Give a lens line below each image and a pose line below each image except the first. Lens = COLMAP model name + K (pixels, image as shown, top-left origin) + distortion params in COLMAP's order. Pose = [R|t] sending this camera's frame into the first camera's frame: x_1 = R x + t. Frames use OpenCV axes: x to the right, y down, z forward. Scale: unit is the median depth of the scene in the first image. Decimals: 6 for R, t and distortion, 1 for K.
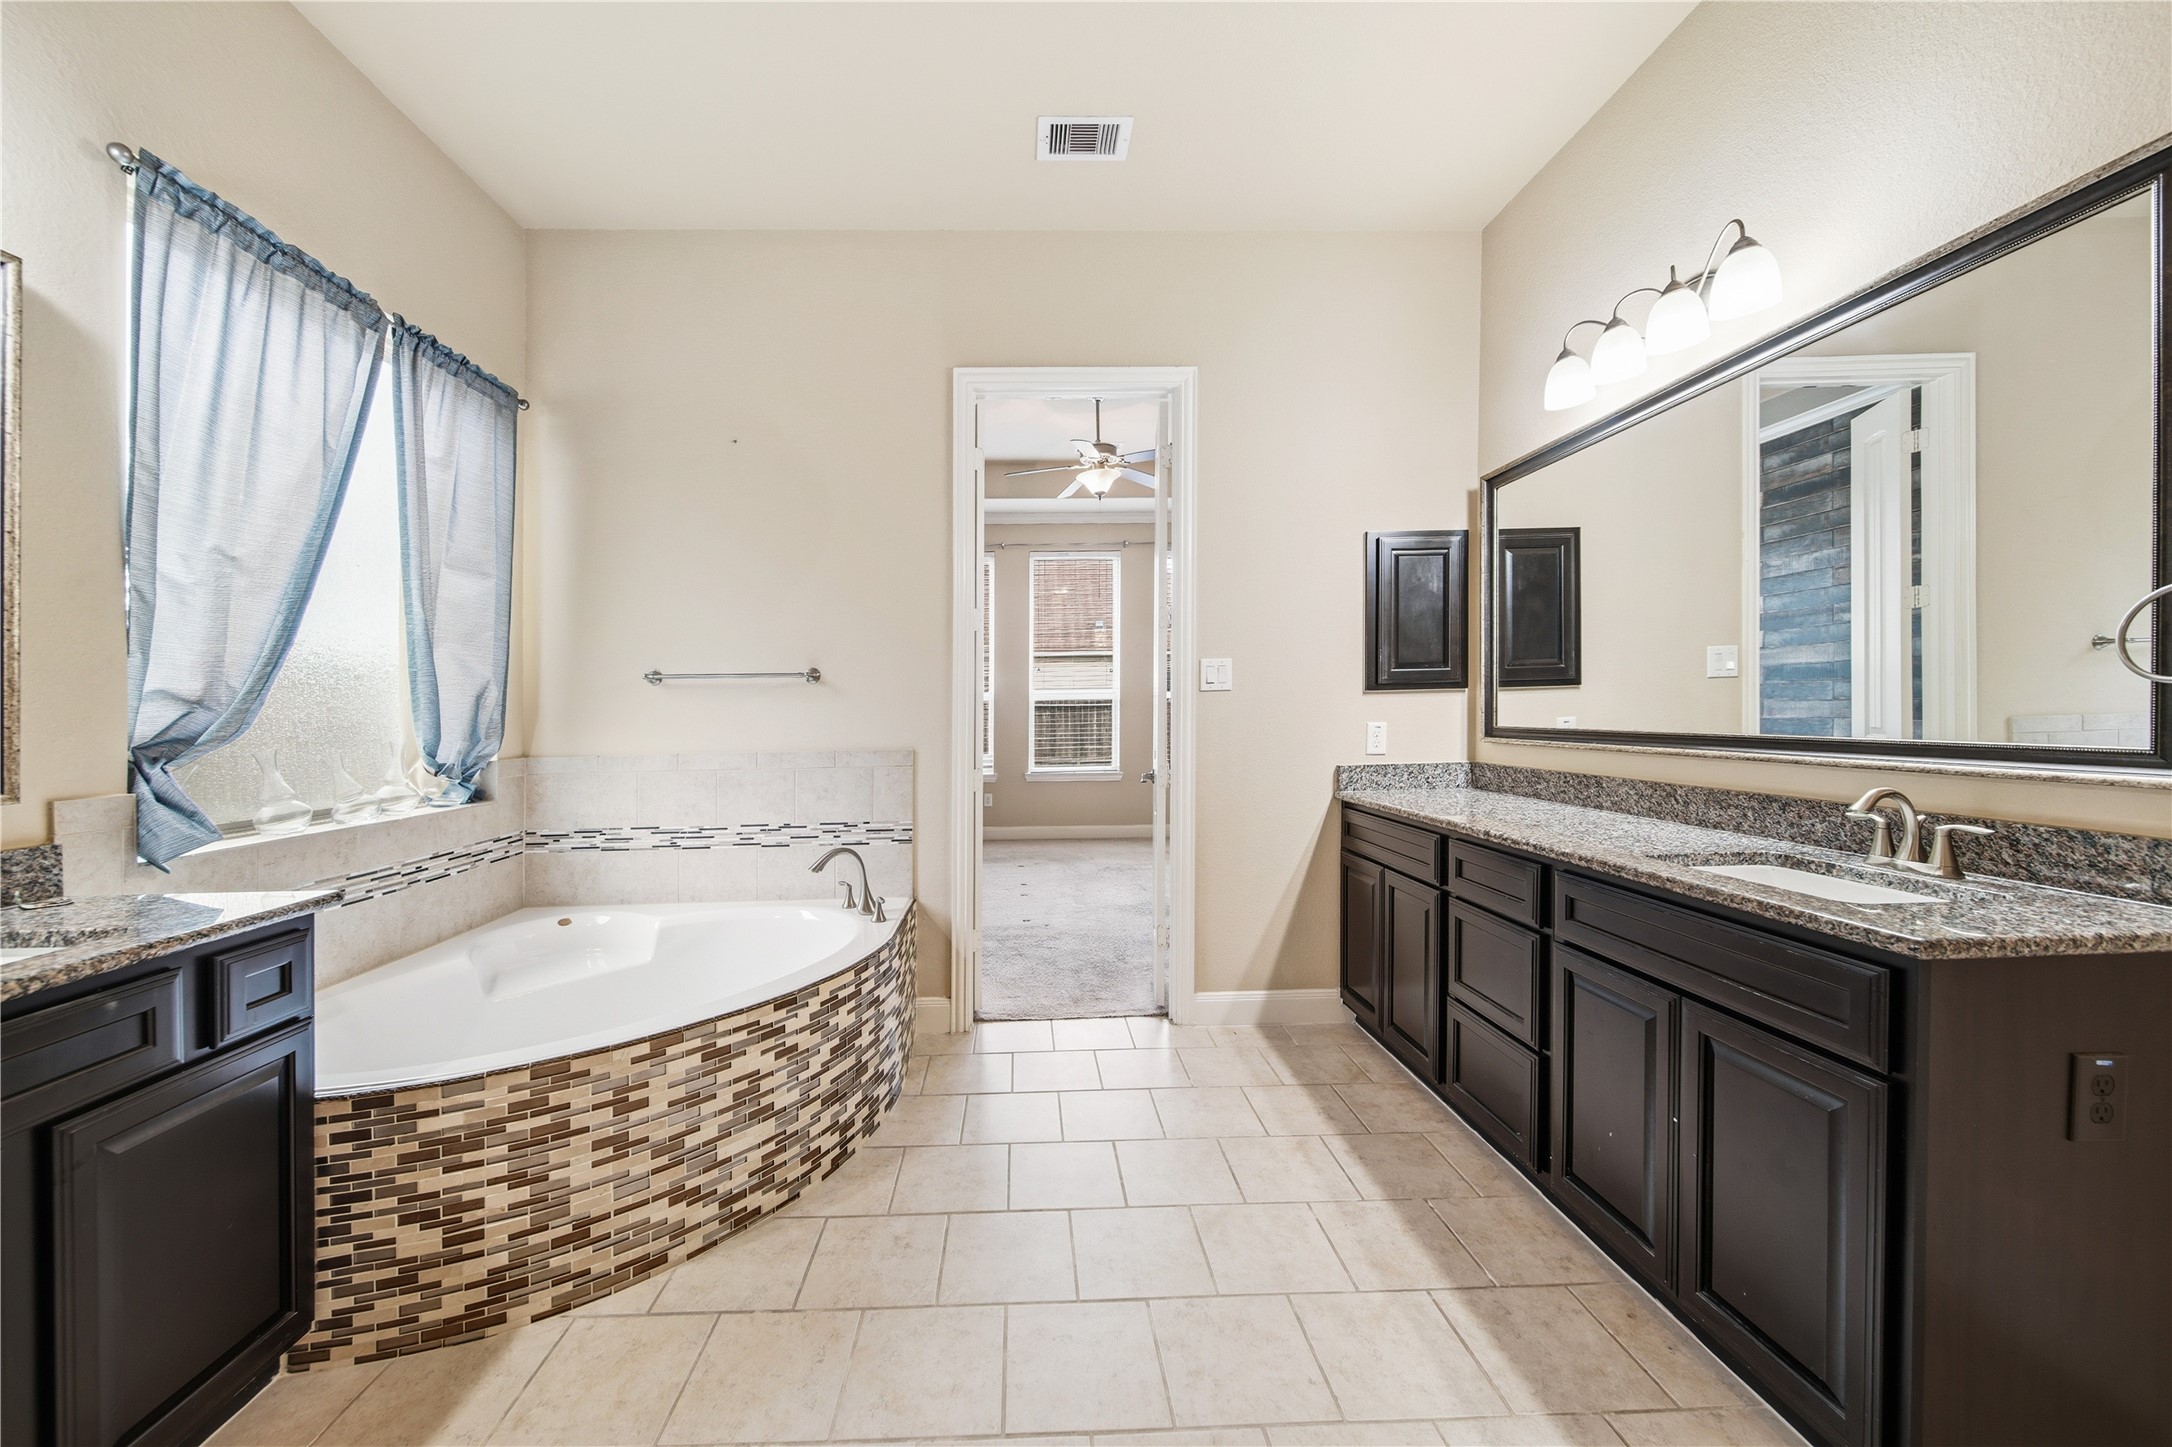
lens RADIAL K [[772.1, 0, 1085.2], [0, 772.1, 719.3], [0, 0, 1]] dist [-0.000658, -0.000274]
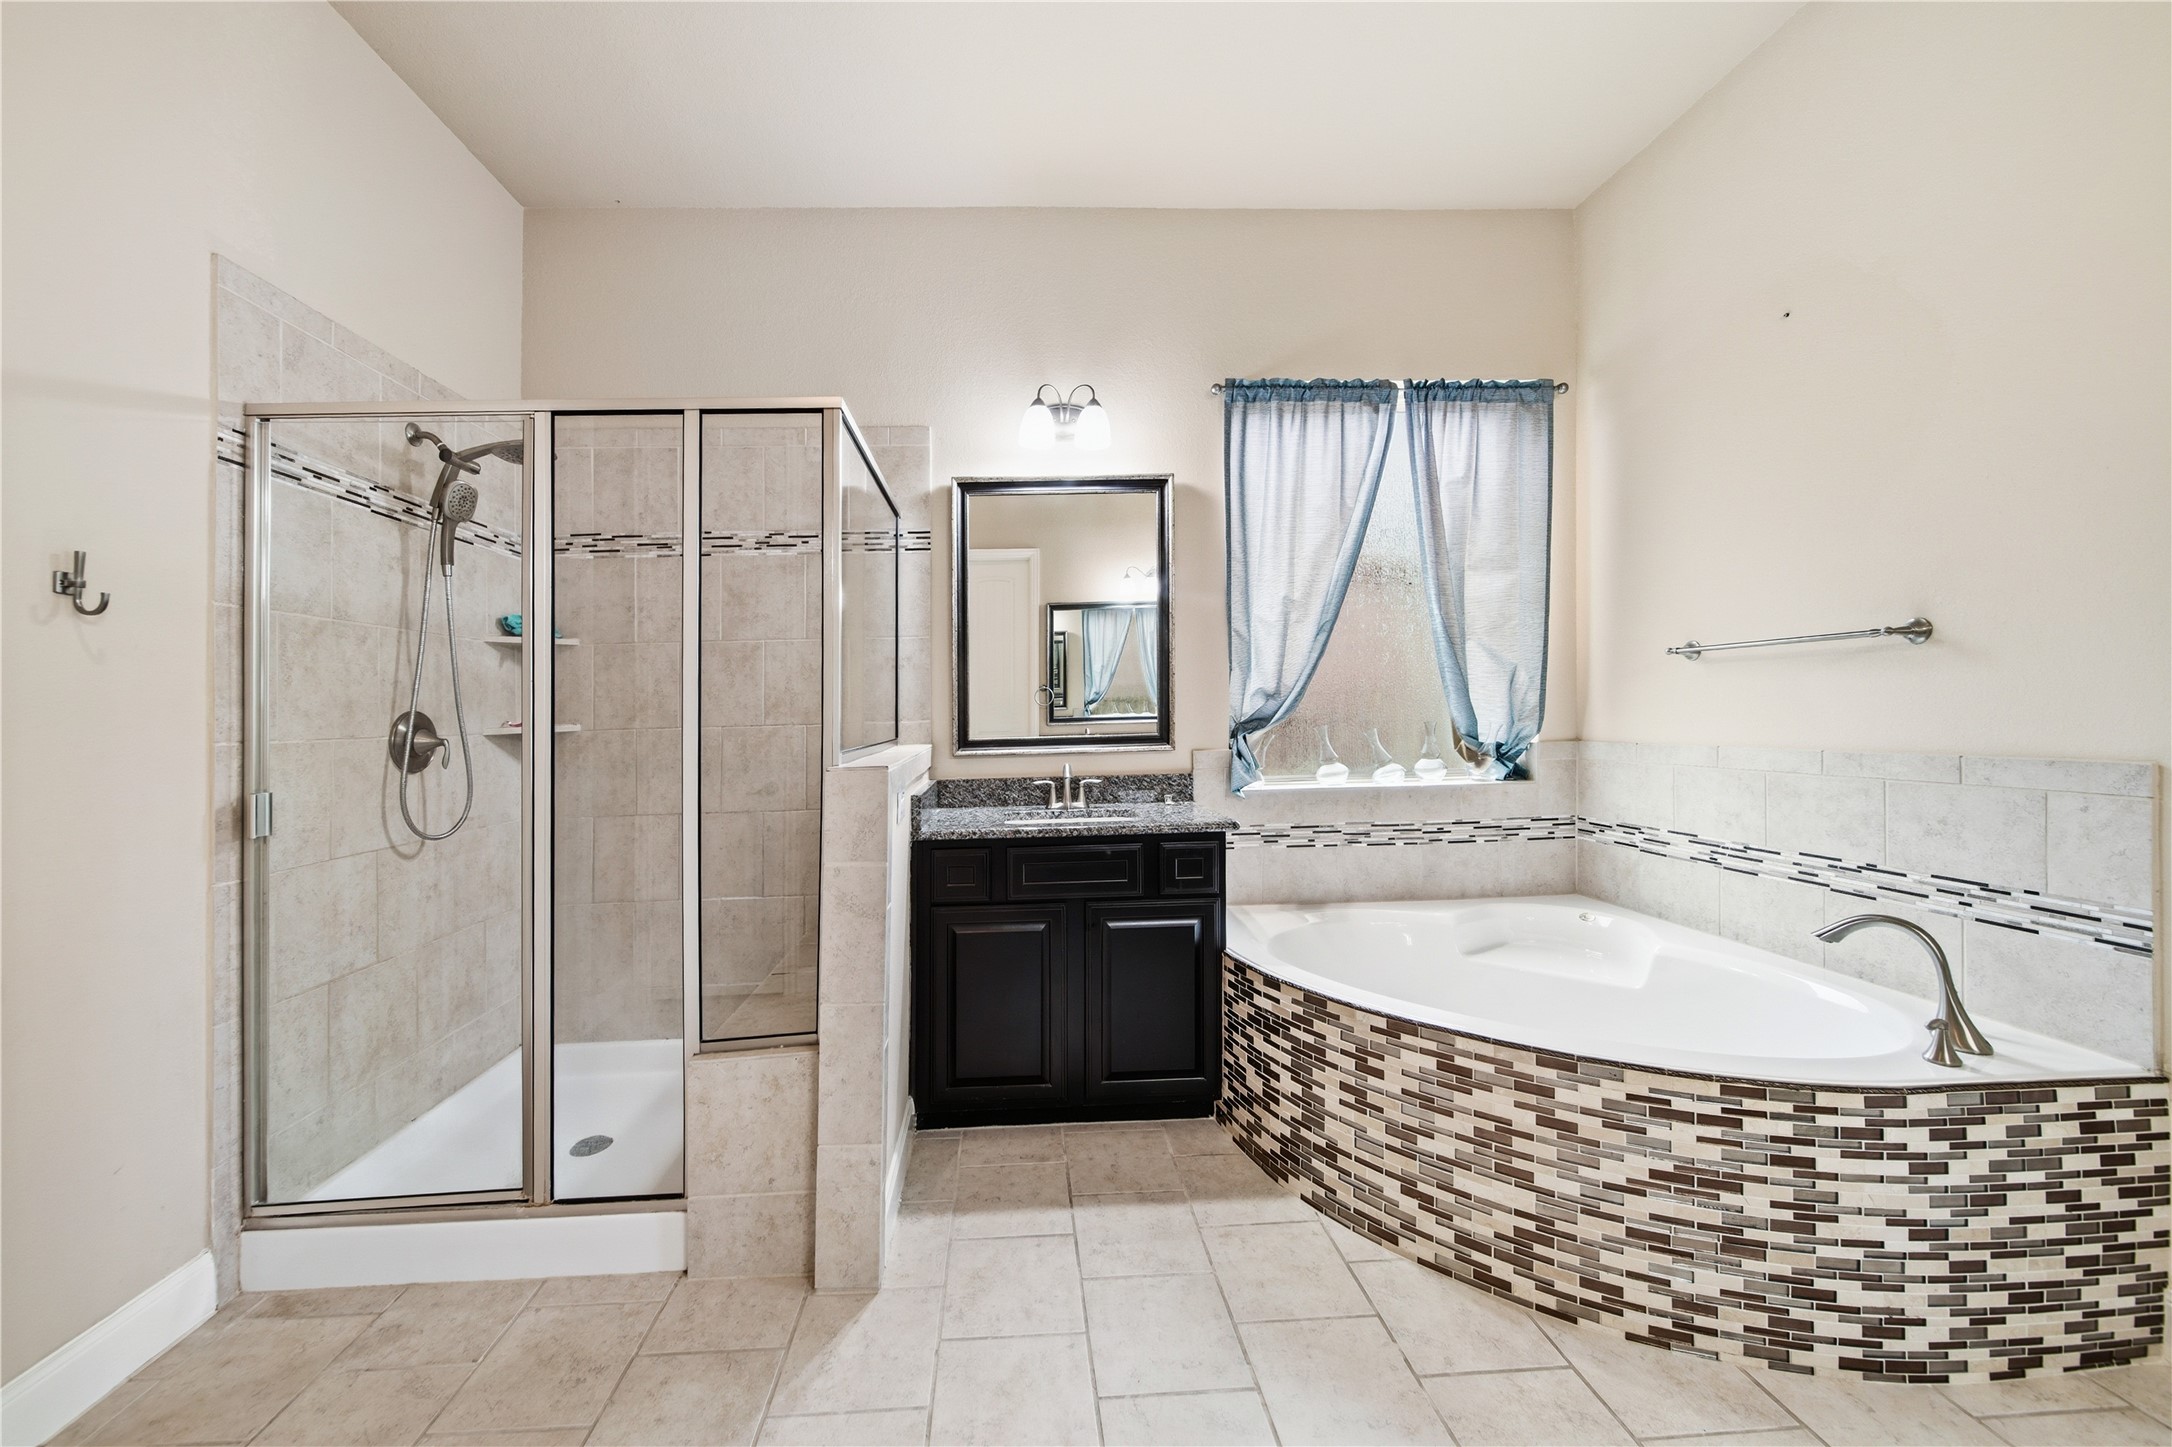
lens RADIAL K [[863.4, 0, 1086.6], [0, 863.4, 674.0], [0, 0, 1]] dist [-0.003433, -0.000801]
pose [[-0.032558, -0.029365, -0.999038, 0.540212], [0.010085, 0.999508, -0.029707, -0.013340], [0.999419, -0.011042, -0.032245, 0.555935]]
